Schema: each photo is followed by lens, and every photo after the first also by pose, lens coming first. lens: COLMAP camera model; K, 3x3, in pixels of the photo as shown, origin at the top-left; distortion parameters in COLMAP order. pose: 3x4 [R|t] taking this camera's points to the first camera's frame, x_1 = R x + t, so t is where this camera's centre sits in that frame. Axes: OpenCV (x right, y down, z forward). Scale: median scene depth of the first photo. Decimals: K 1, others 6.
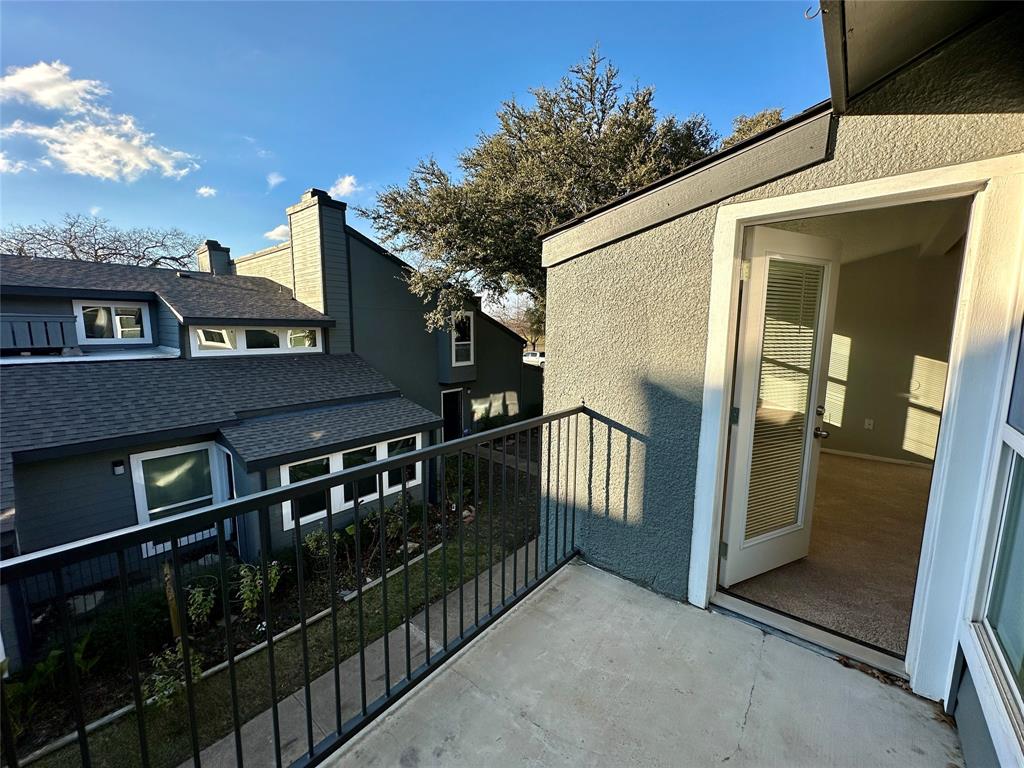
lens RADIAL K [[408.1, 0, 510.7], [0, 408.1, 383.4], [0, 0, 1]] dist [0.003130, -0.000212]
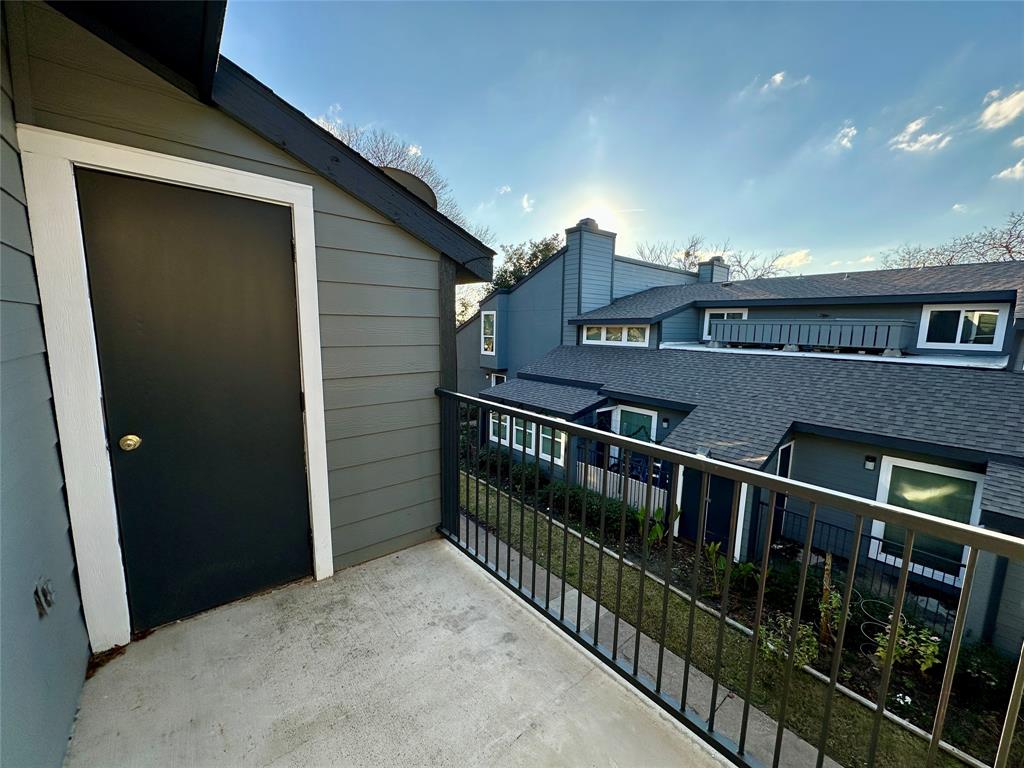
lens RADIAL K [[408.1, 0, 511.7], [0, 408.1, 384.3], [0, 0, 1]] dist [0.003130, -0.000212]
pose [[-0.166985, 0.135949, -0.976542, 0.193466], [-0.152893, 0.974897, 0.161864, -0.020399], [0.974033, 0.176335, -0.142008, 0.218044]]
